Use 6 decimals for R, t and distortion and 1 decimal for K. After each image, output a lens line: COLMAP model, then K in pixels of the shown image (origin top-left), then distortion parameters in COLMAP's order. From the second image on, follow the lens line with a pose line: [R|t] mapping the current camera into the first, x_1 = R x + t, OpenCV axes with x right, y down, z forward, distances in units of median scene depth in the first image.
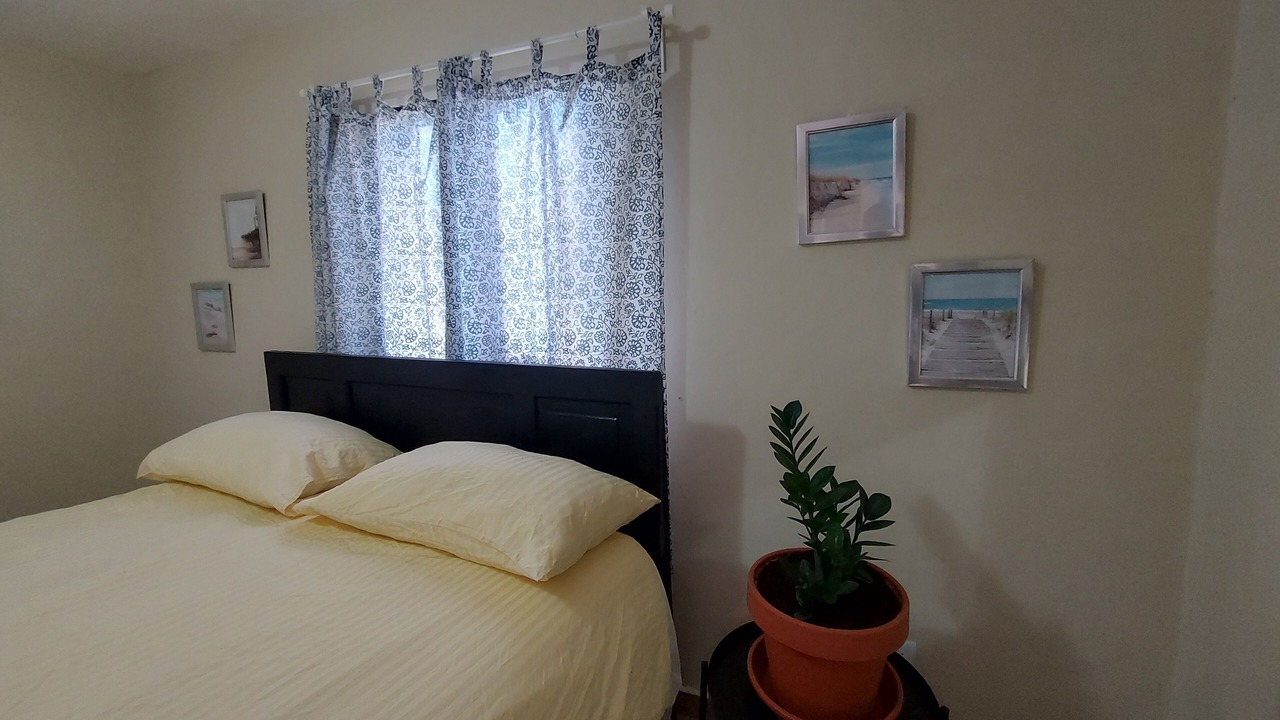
lens RADIAL K [[541.0, 0, 644.8], [0, 541.0, 356.5], [0, 0, 1]] dist [-0.017751, -0.000067]
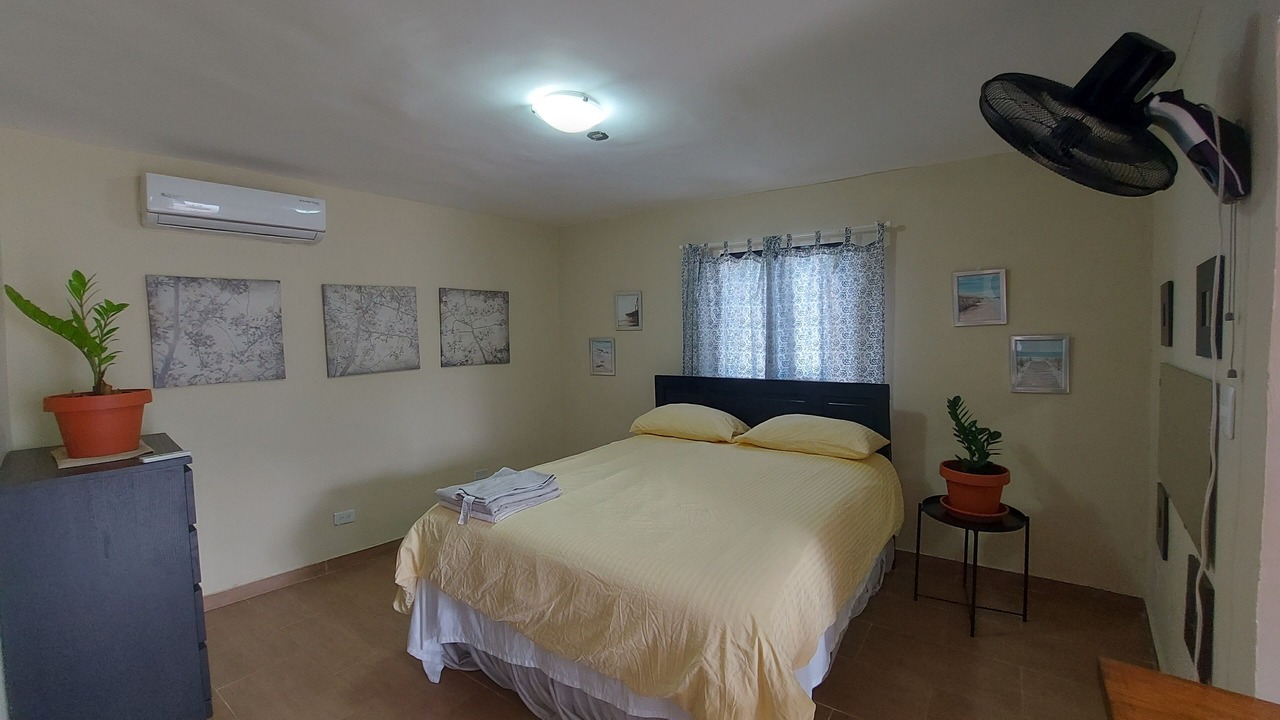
lens RADIAL K [[521.1, 0, 644.9], [0, 521.1, 353.0], [0, 0, 1]] dist [-0.016336, -0.000593]
pose [[0.979539, -0.004812, -0.201199, -0.431630], [-0.005801, 0.998624, -0.052125, 0.012940], [0.201172, 0.052225, 0.978163, -1.079495]]
